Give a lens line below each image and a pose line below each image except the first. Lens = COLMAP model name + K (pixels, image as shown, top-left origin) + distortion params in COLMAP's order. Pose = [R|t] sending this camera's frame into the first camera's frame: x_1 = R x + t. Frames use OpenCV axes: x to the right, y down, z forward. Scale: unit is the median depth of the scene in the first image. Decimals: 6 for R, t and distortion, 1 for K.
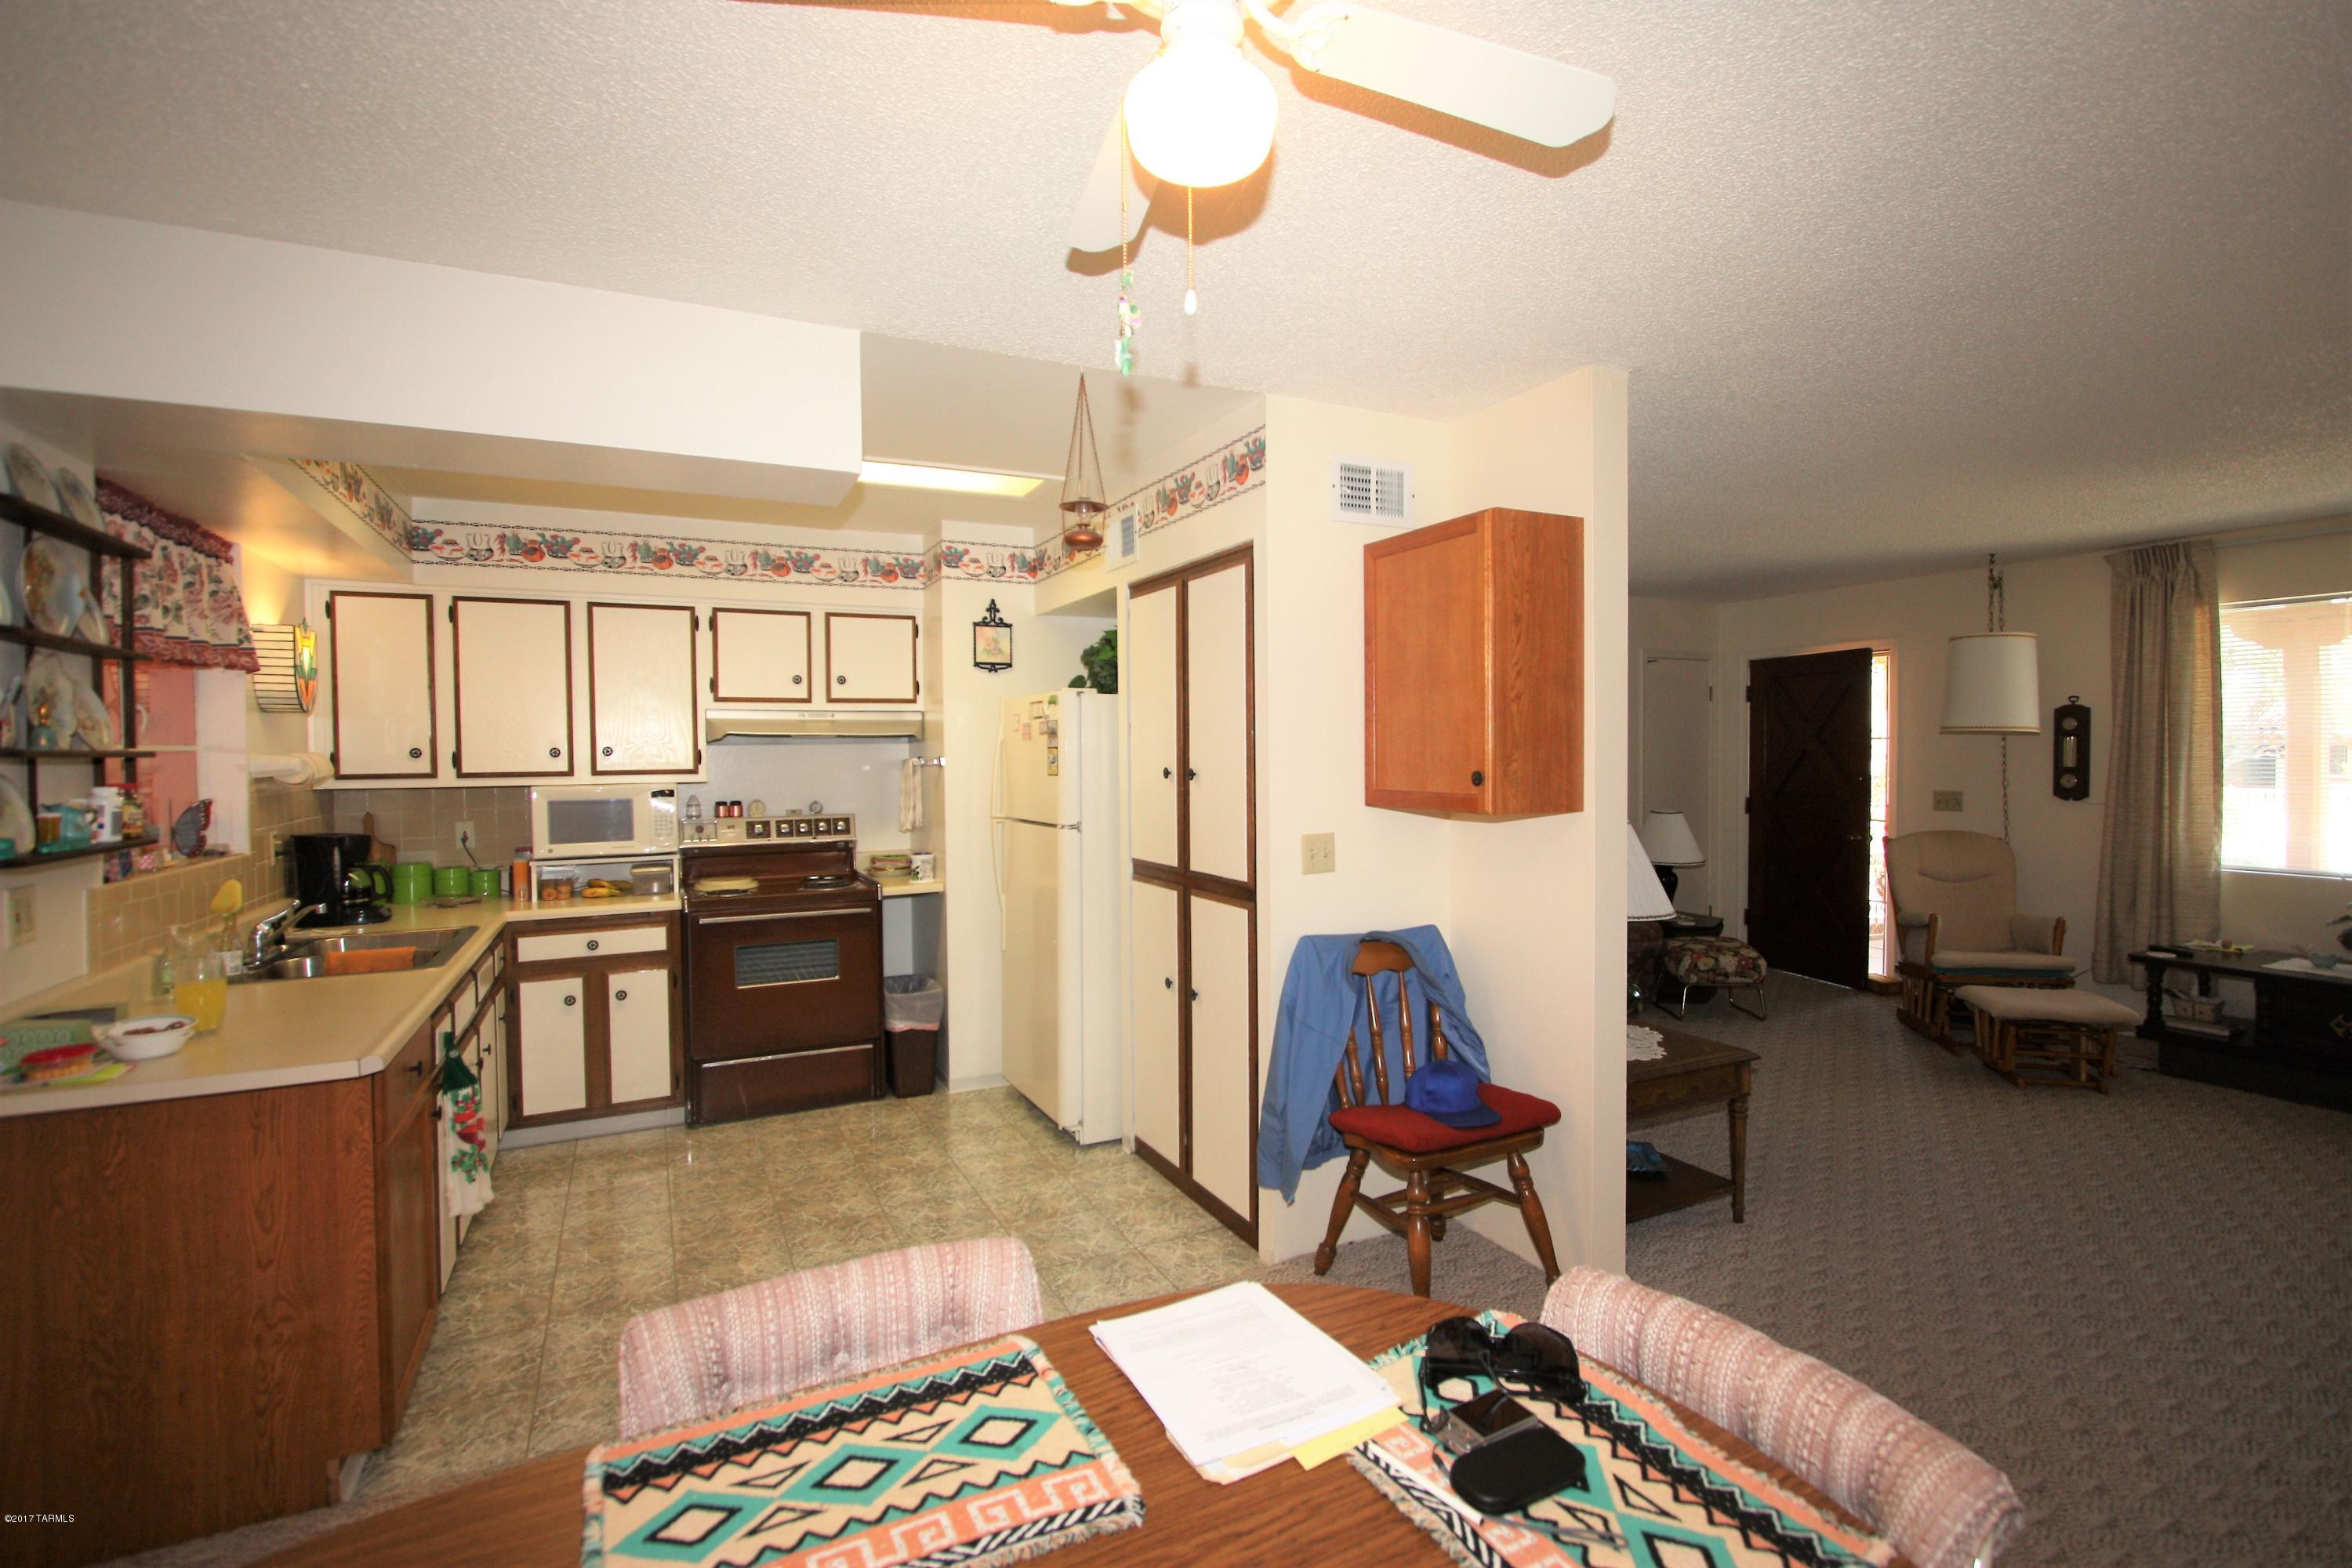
lens RADIAL K [[1088.6, 0, 1179.5], [0, 1088.6, 779.1], [0, 0, 1]] dist [-0.013332, 0.000294]
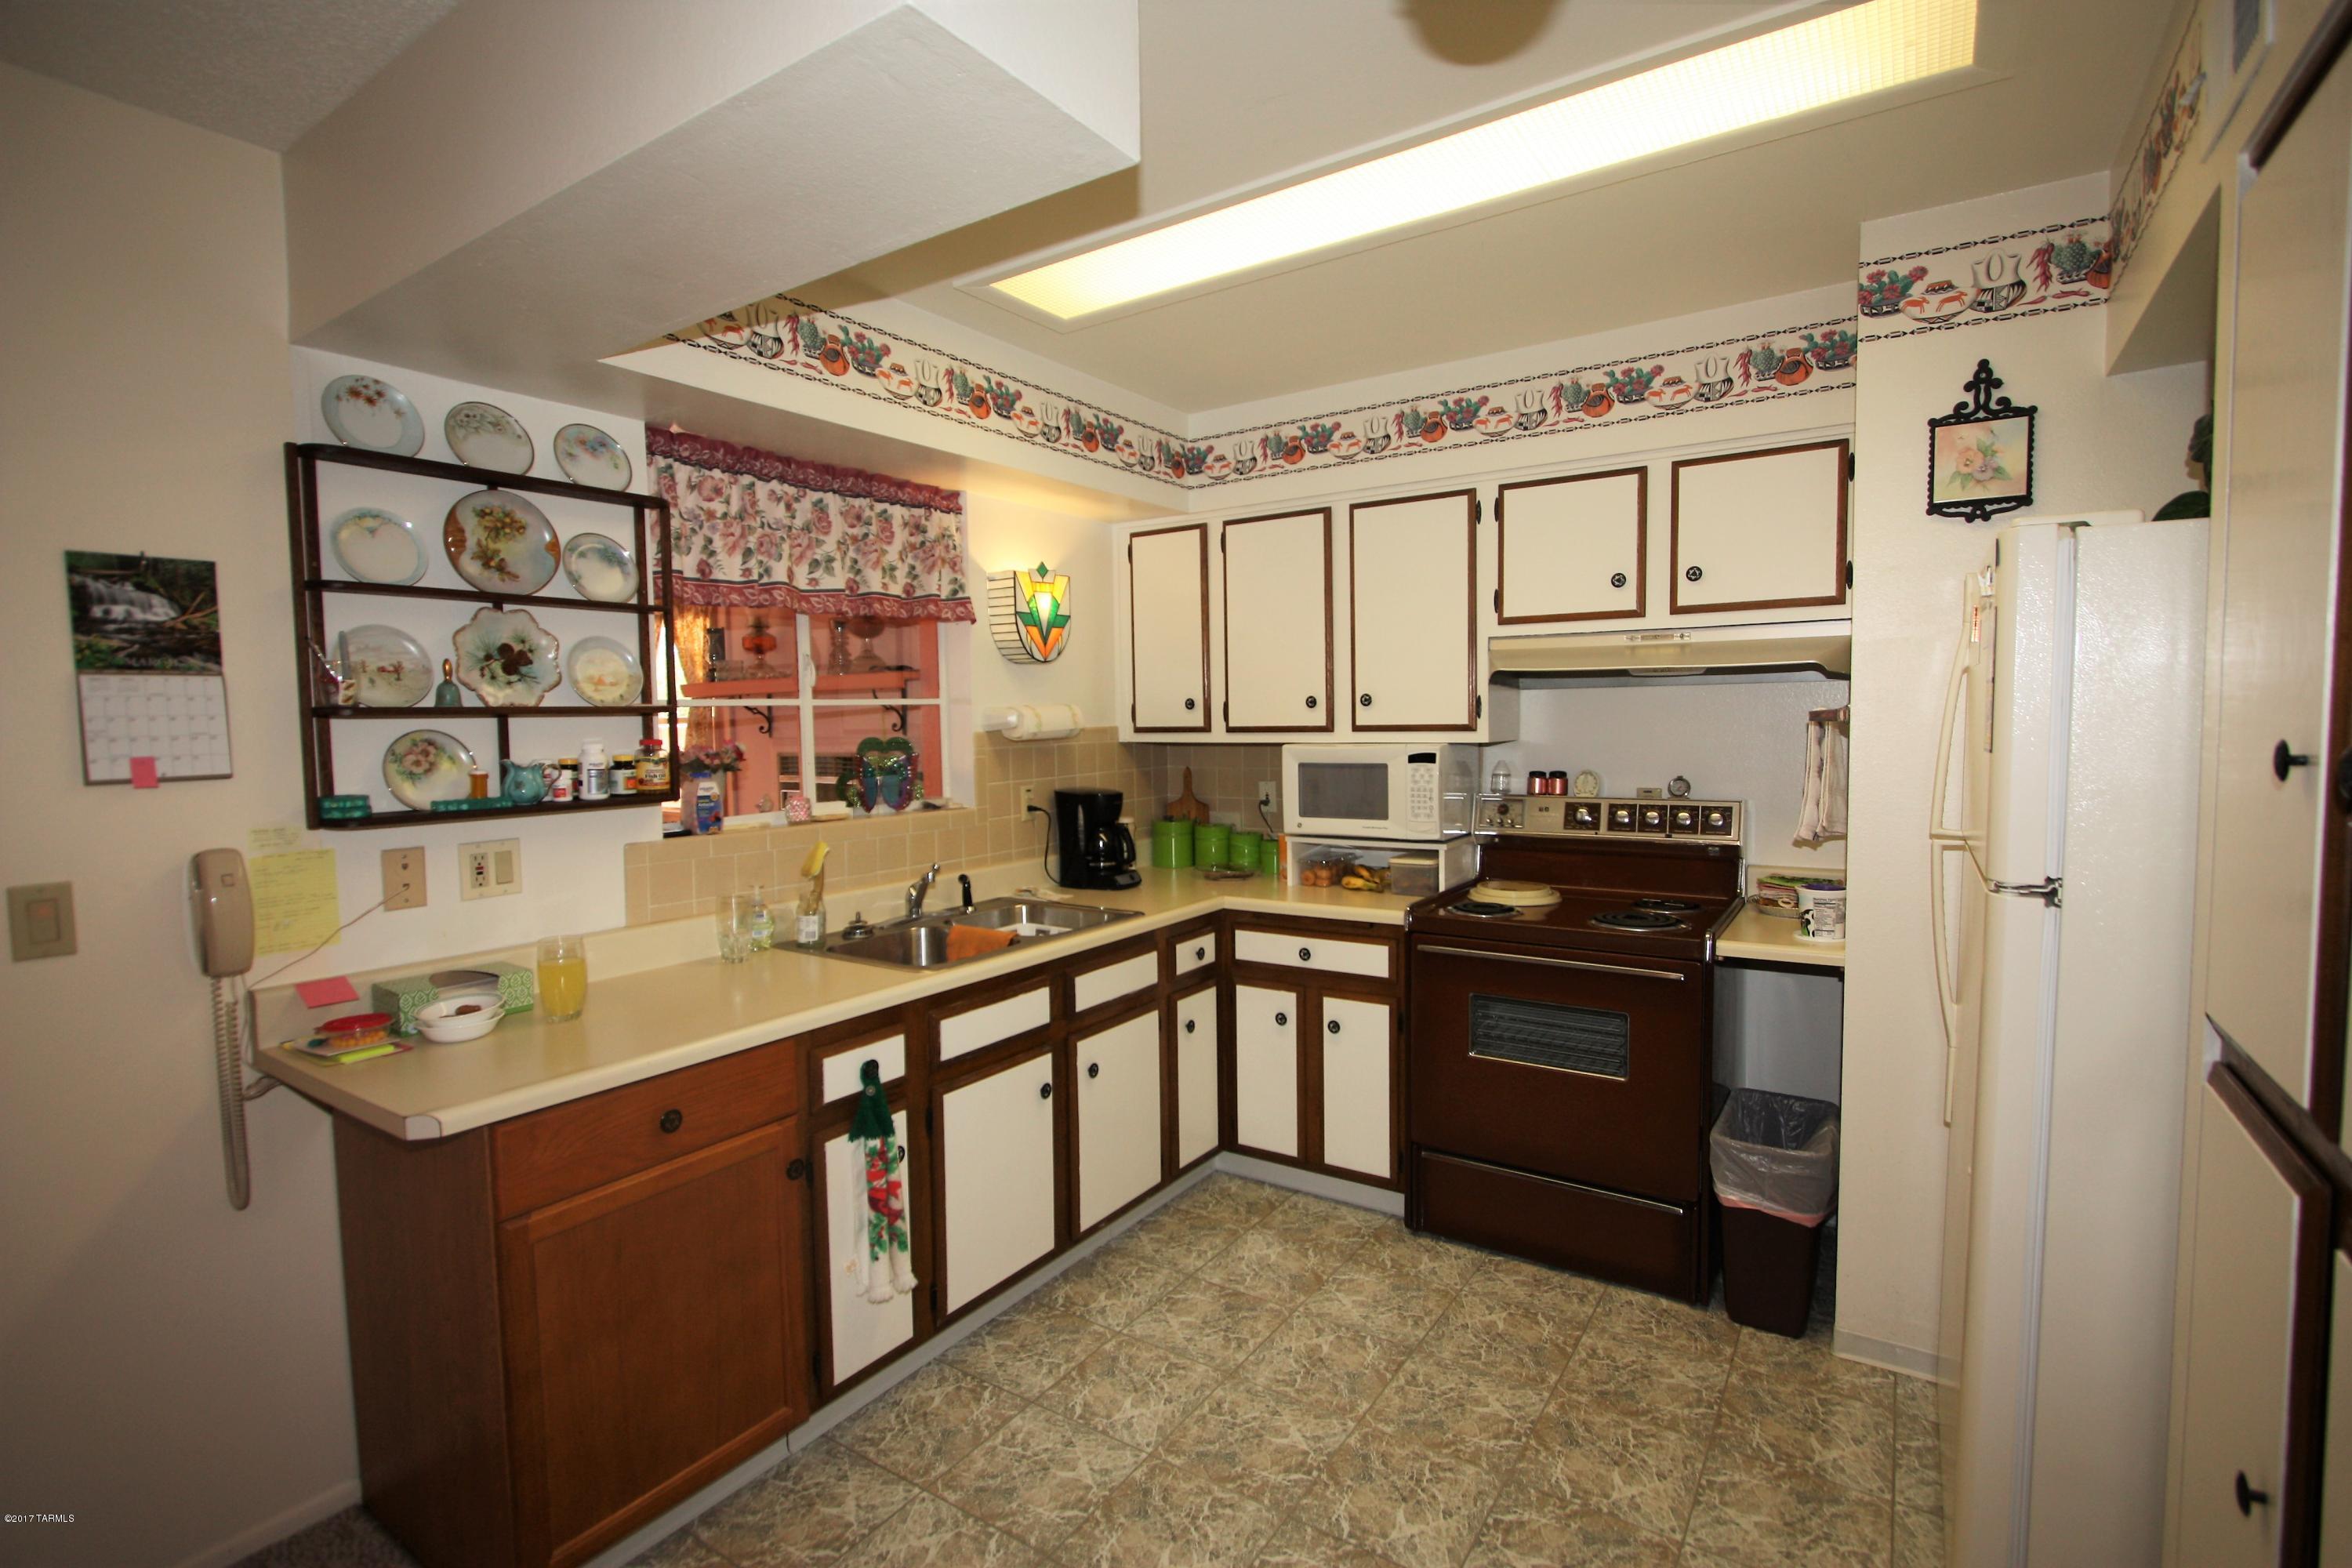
lens RADIAL K [[1088.6, 0, 1176.9], [0, 1088.6, 783.0], [0, 0, 1]] dist [-0.013332, 0.000294]
pose [[0.499250, 0.056161, -0.864636, 0.067010], [-0.010533, 0.998217, 0.058755, -0.011084], [0.866394, -0.020227, 0.498951, 0.508806]]
